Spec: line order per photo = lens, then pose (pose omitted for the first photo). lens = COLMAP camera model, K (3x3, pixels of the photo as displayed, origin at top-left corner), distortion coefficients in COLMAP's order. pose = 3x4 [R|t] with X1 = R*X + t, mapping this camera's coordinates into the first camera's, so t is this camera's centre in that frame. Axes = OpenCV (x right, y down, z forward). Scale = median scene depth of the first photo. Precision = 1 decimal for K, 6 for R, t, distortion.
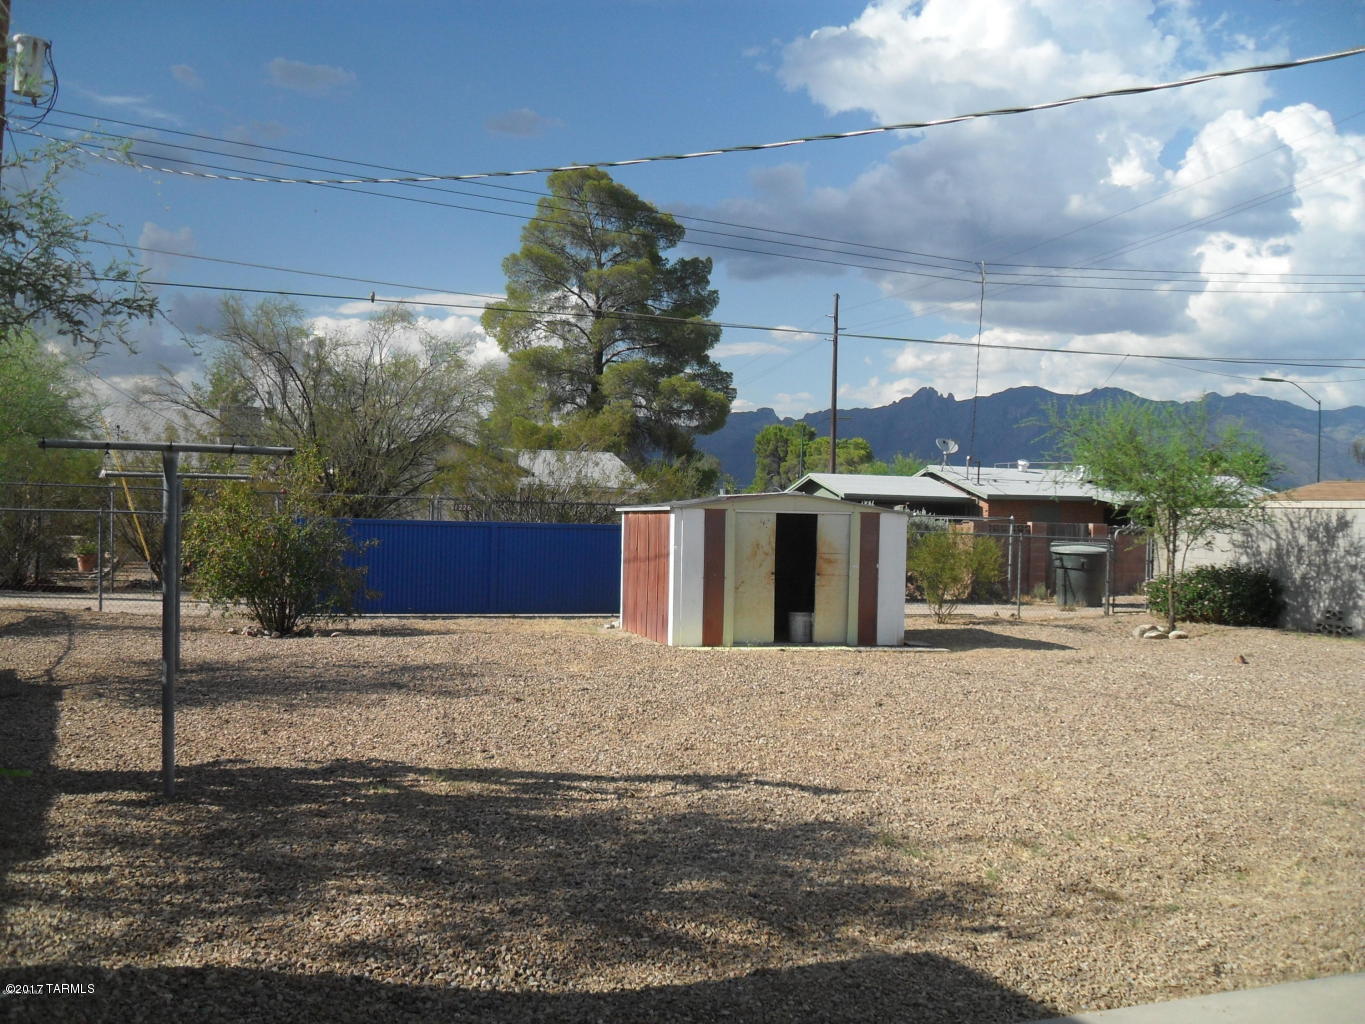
lens RADIAL K [[1418.5, 0, 680.0], [0, 1418.5, 532.5], [0, 0, 1]] dist [-0.201340, 0.213031]
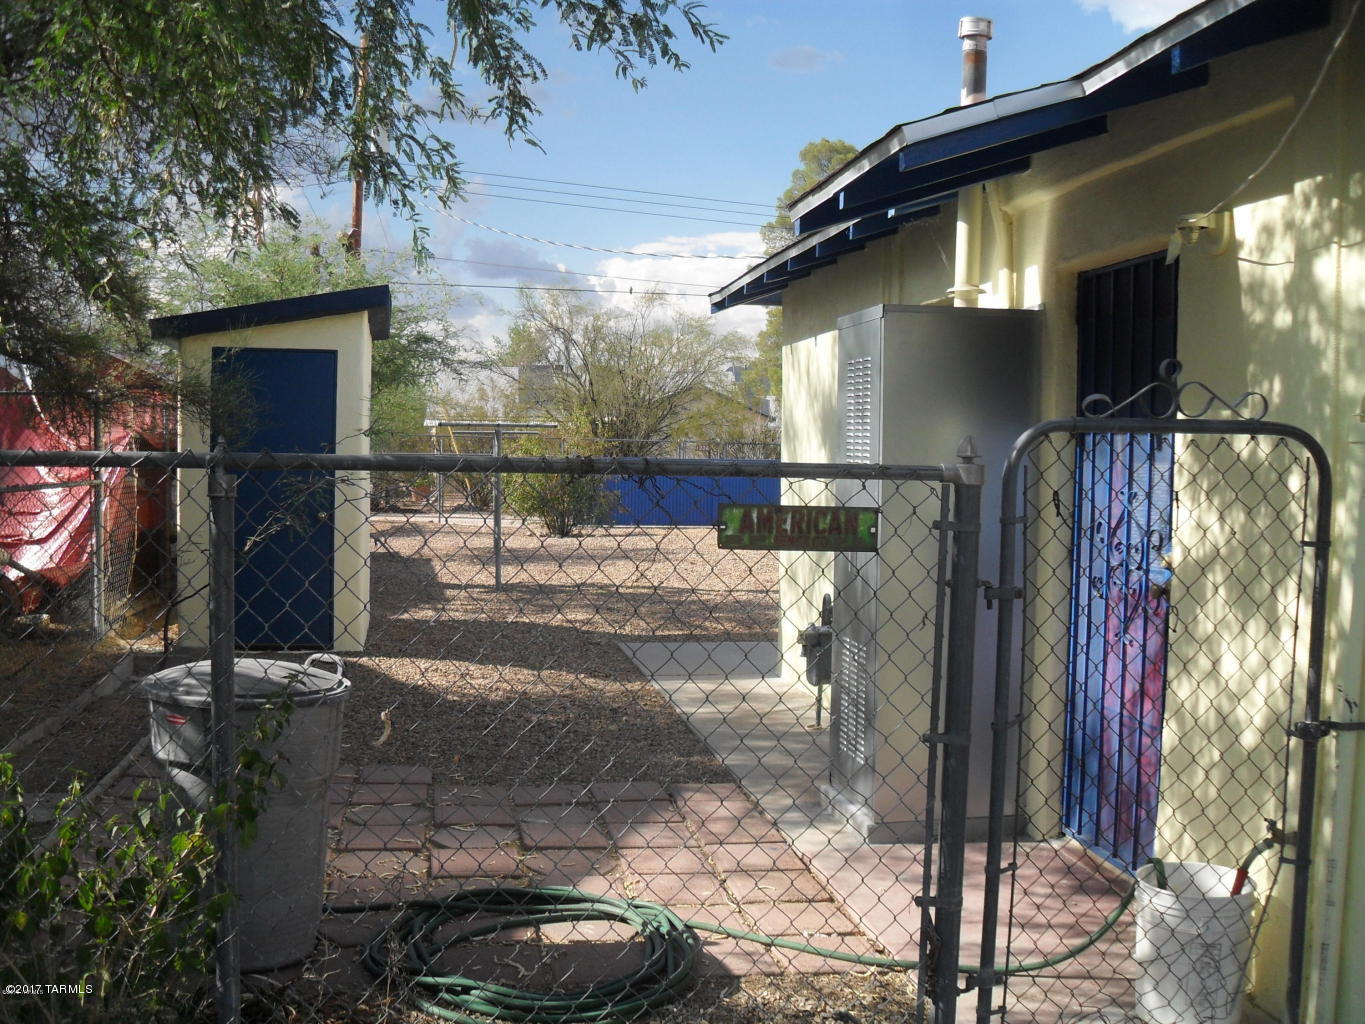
lens RADIAL K [[1418.5, 0, 680.0], [0, 1418.5, 532.5], [0, 0, 1]] dist [-0.201340, 0.213031]
pose [[0.978999, 0.005170, -0.203799, 0.134885], [0.003925, 0.999015, 0.044196, 0.002612], [0.203827, -0.044068, 0.978015, -0.418308]]
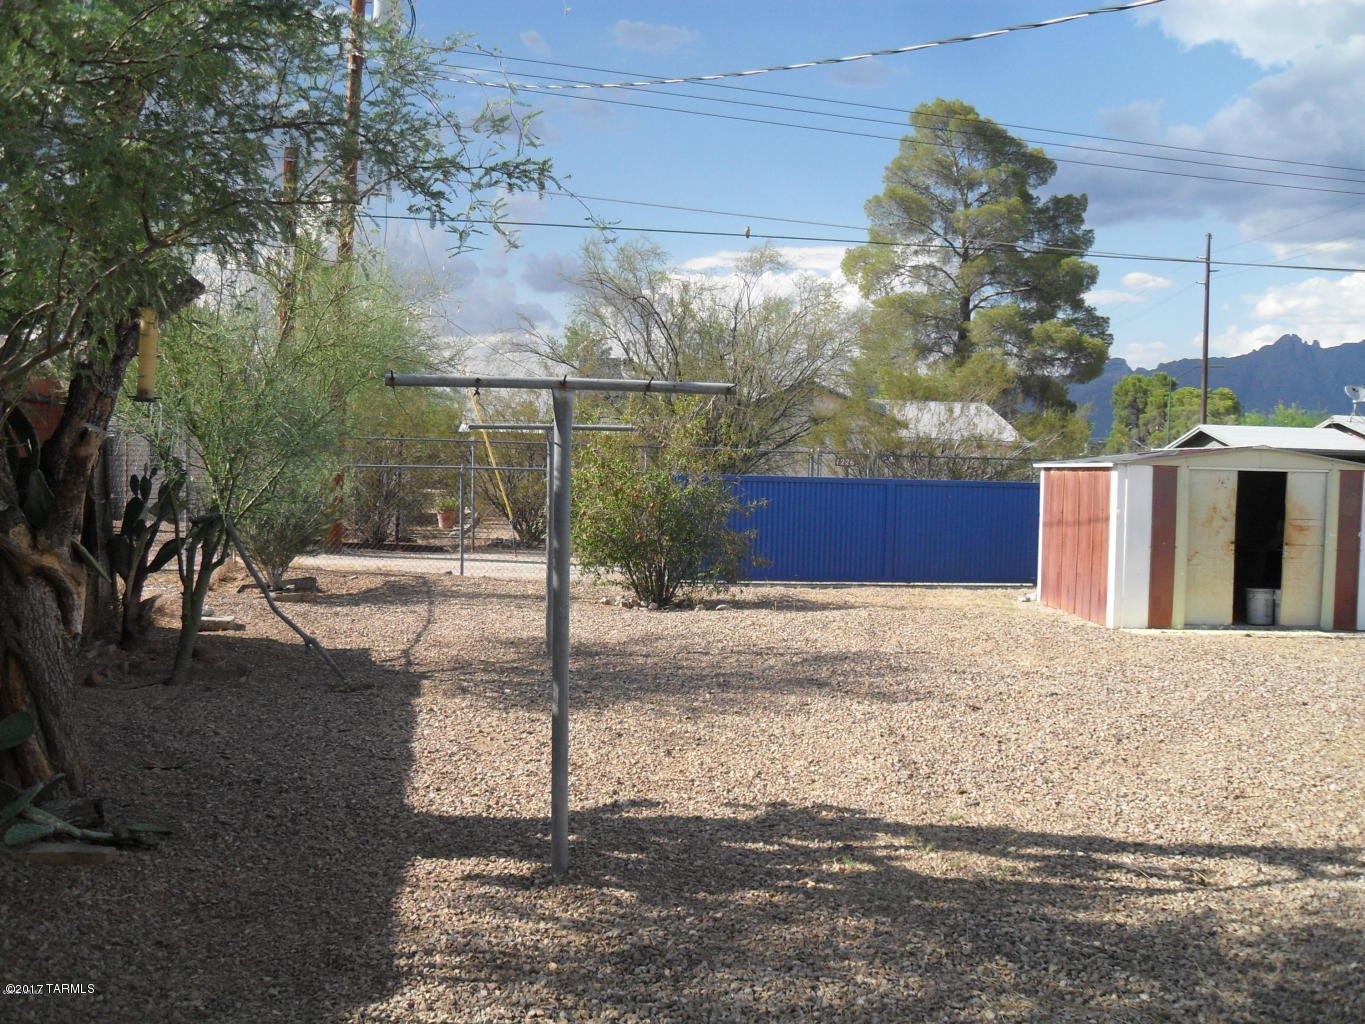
lens RADIAL K [[1418.5, 0, 680.0], [0, 1418.5, 532.5], [0, 0, 1]] dist [-0.201340, 0.213031]
pose [[0.970600, 0.009579, -0.240509, -0.054578], [-0.001570, 0.999438, 0.033471, -0.003921], [0.240694, -0.032109, 0.970070, 0.124772]]
